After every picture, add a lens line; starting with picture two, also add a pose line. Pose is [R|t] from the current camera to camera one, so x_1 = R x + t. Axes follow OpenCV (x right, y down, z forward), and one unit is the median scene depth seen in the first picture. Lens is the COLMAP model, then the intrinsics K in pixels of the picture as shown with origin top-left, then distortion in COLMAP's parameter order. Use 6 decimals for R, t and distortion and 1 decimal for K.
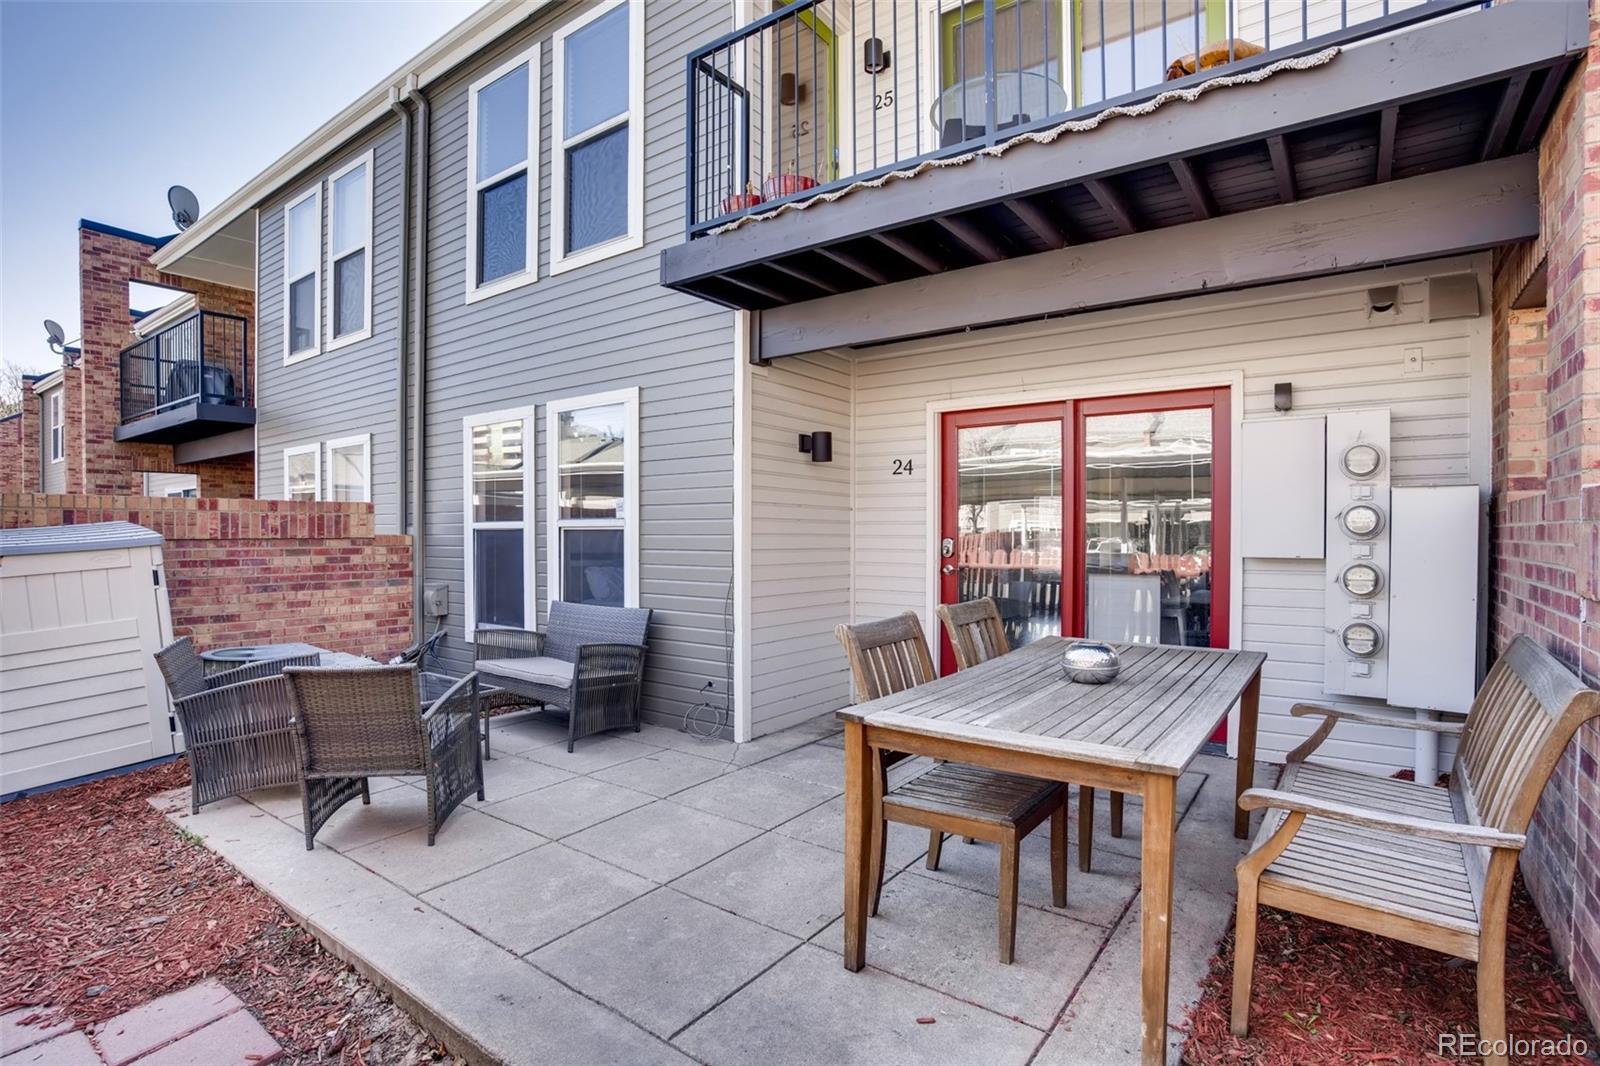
lens RADIAL K [[778.9, 0, 769.9], [0, 778.9, 538.1], [0, 0, 1]] dist [-0.029930, -0.000161]
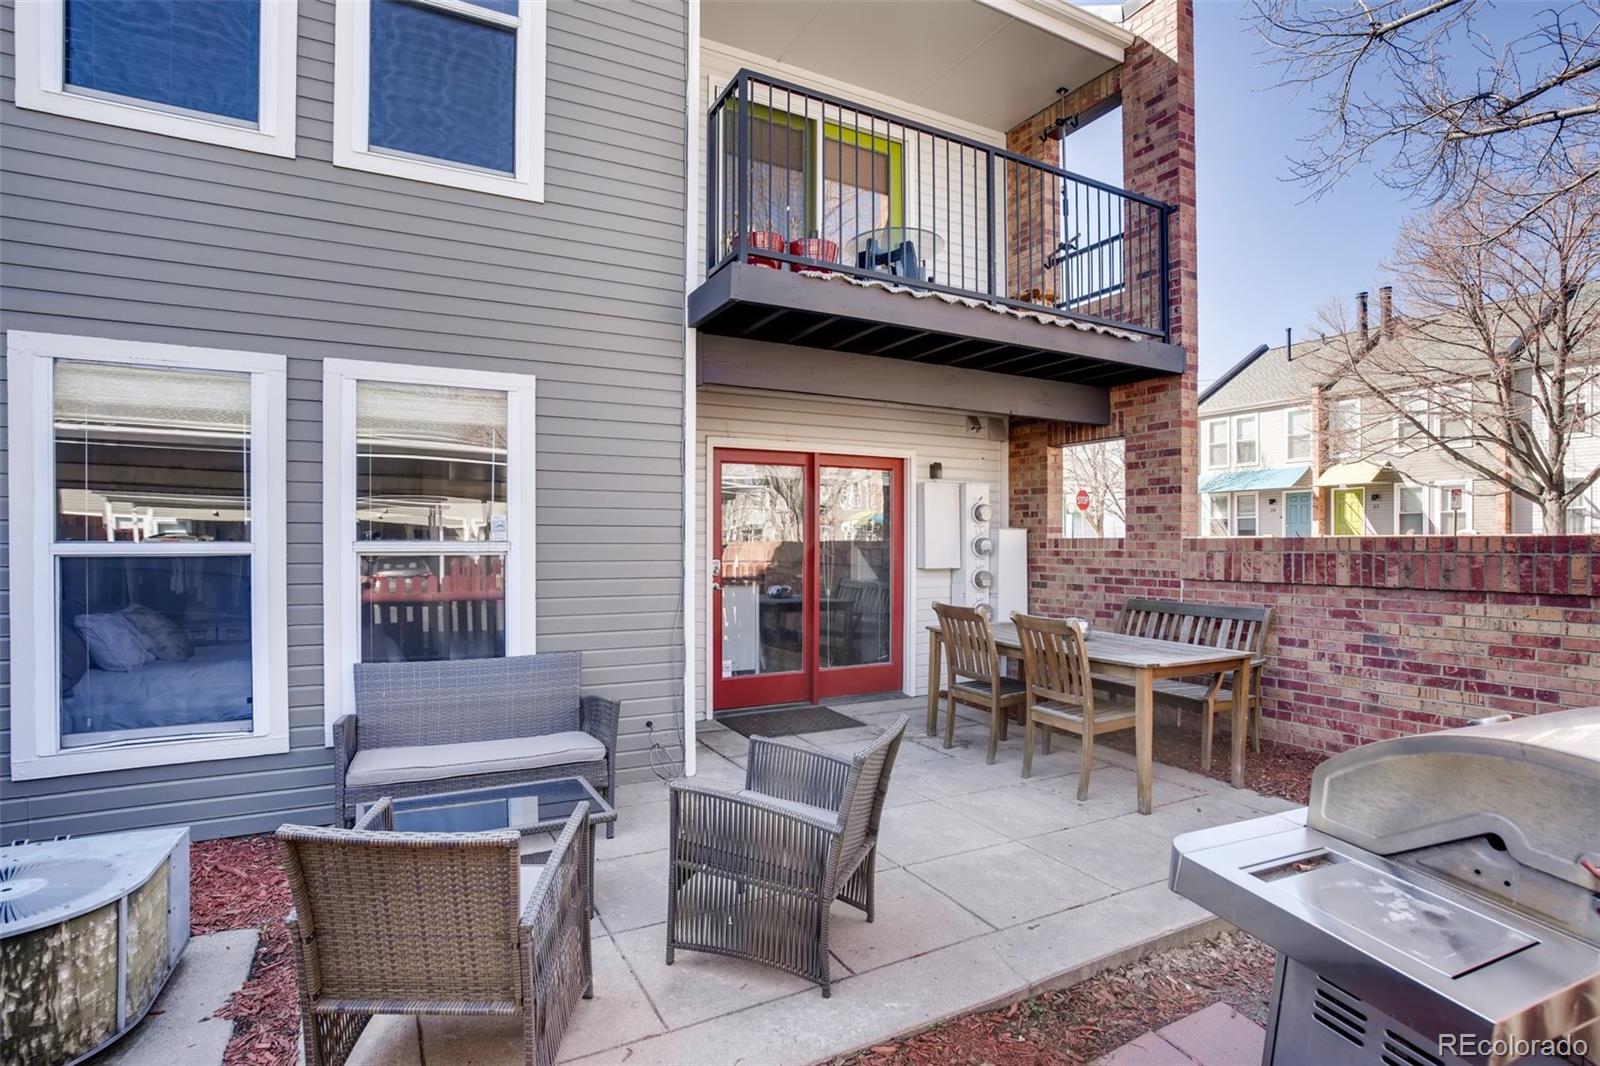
lens RADIAL K [[805.5, 0, 800.0], [0, 805.5, 533.0], [0, 0, 1]] dist [-0.000635, 0.000465]
pose [[0.425375, 0.011322, 0.904946, -0.802558], [0.007995, 0.999836, -0.016267, -0.017697], [-0.904982, 0.014154, 0.425214, 0.409080]]
